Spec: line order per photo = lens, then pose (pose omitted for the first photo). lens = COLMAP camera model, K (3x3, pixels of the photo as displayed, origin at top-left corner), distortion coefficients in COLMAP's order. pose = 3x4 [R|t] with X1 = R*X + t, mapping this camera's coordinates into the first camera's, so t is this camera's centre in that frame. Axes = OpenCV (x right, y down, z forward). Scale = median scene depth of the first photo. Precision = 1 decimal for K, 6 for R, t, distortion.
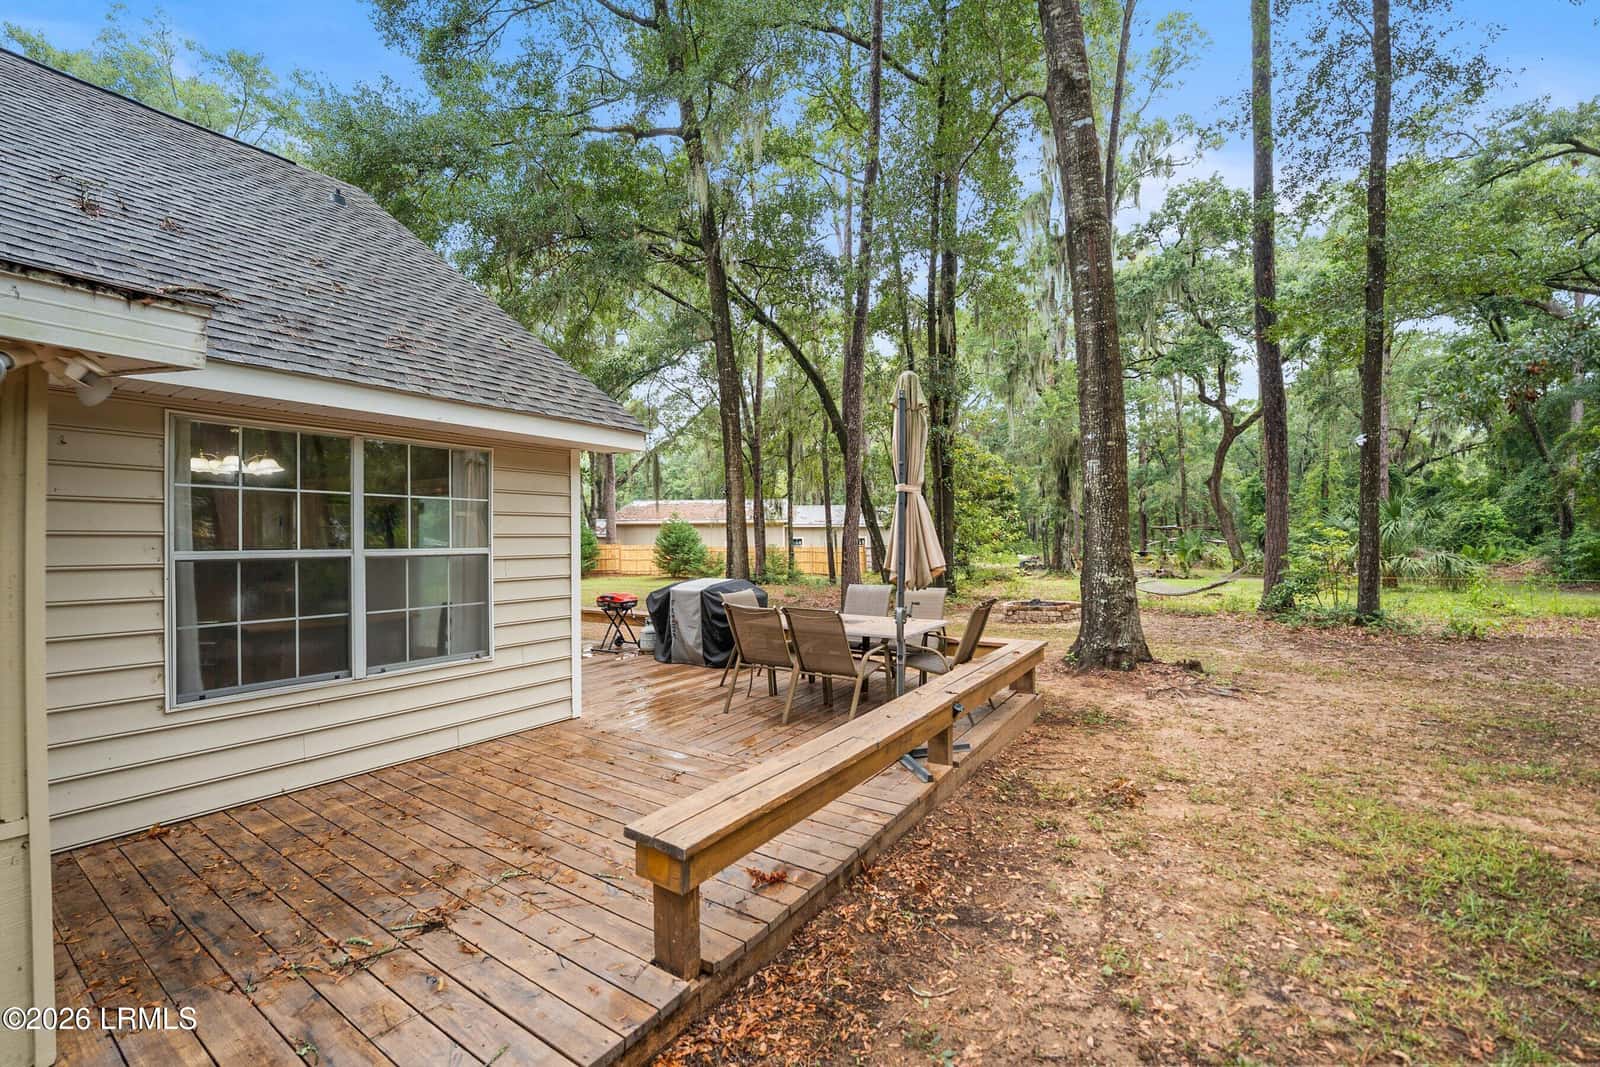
lens RADIAL K [[640.4, 0, 800.0], [0, 640.4, 533.5], [0, 0, 1]] dist [-0.011444, -0.000043]
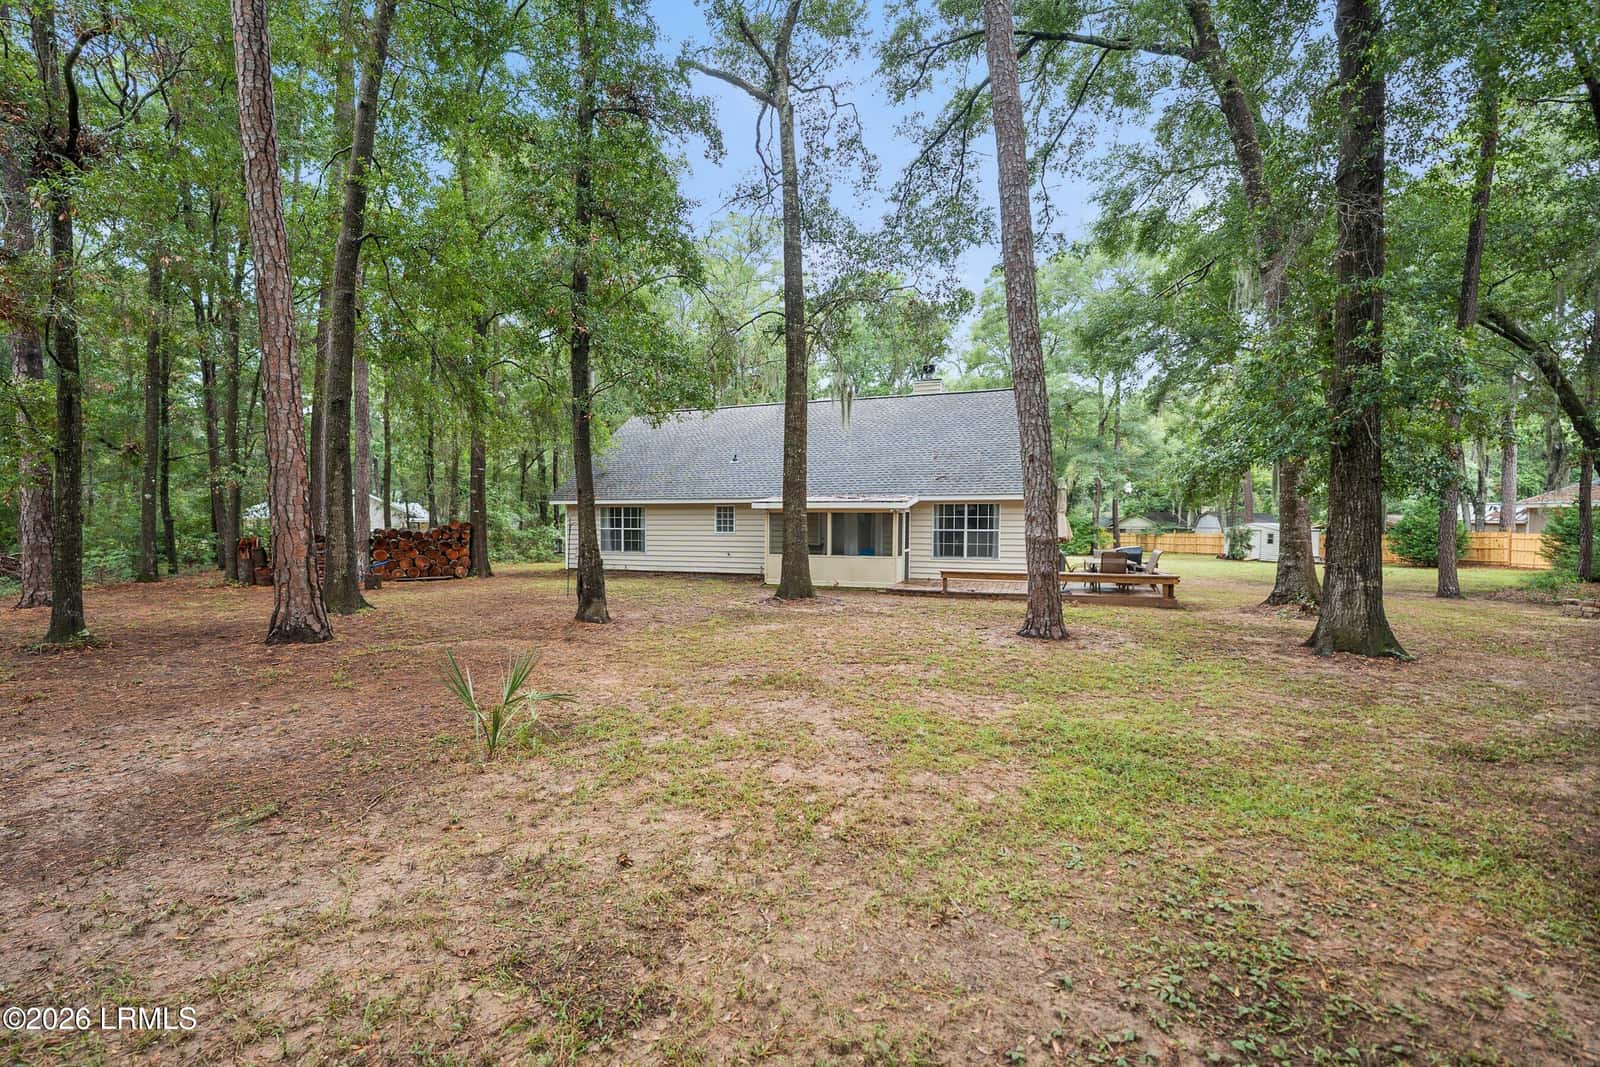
lens RADIAL K [[640.4, 0, 800.0], [0, 640.4, 533.5], [0, 0, 1]] dist [-0.011444, -0.000043]
pose [[0.221177, 0.018199, -0.975064, 3.096664], [0.006521, 0.999776, 0.020140, -0.041311], [0.975212, -0.010813, 0.221009, -1.012606]]
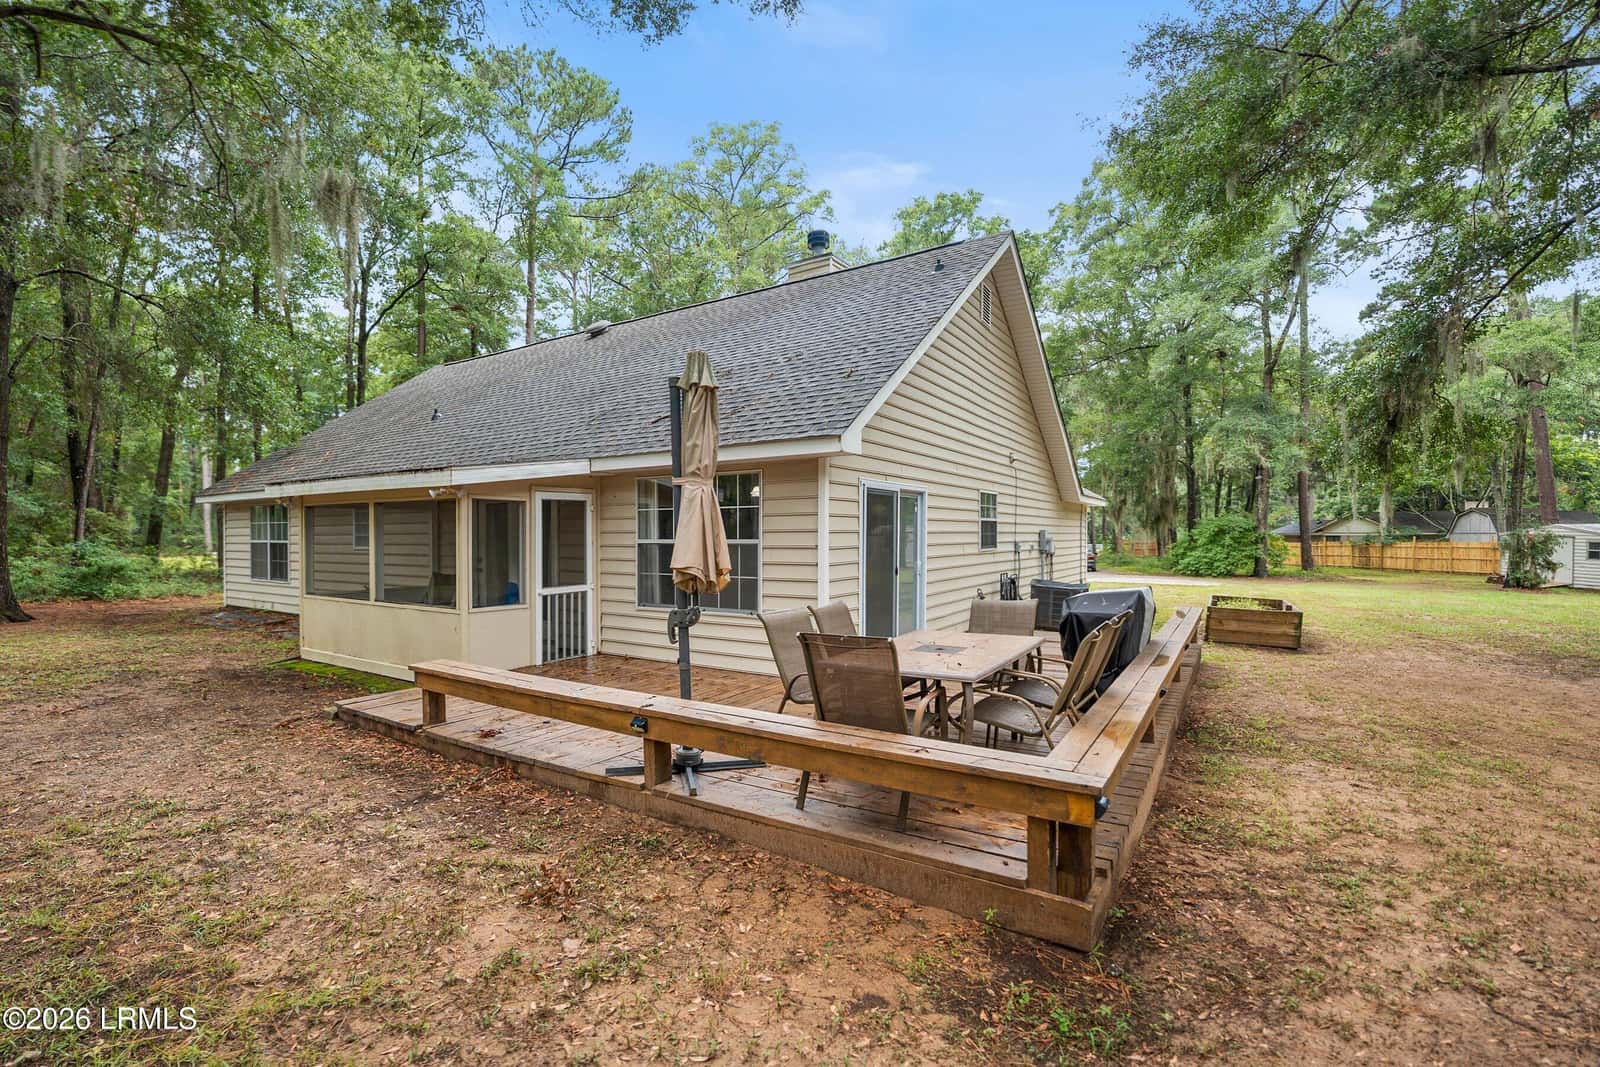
lens RADIAL K [[704.1, 0, 792.0], [0, 704.1, 530.4], [0, 0, 1]] dist [-0.001492, 0.000014]
pose [[0.014453, -0.001864, -0.999894, 1.168024], [0.015634, 0.999876, -0.001638, 0.005284], [0.999773, -0.015609, 0.014480, 1.129289]]
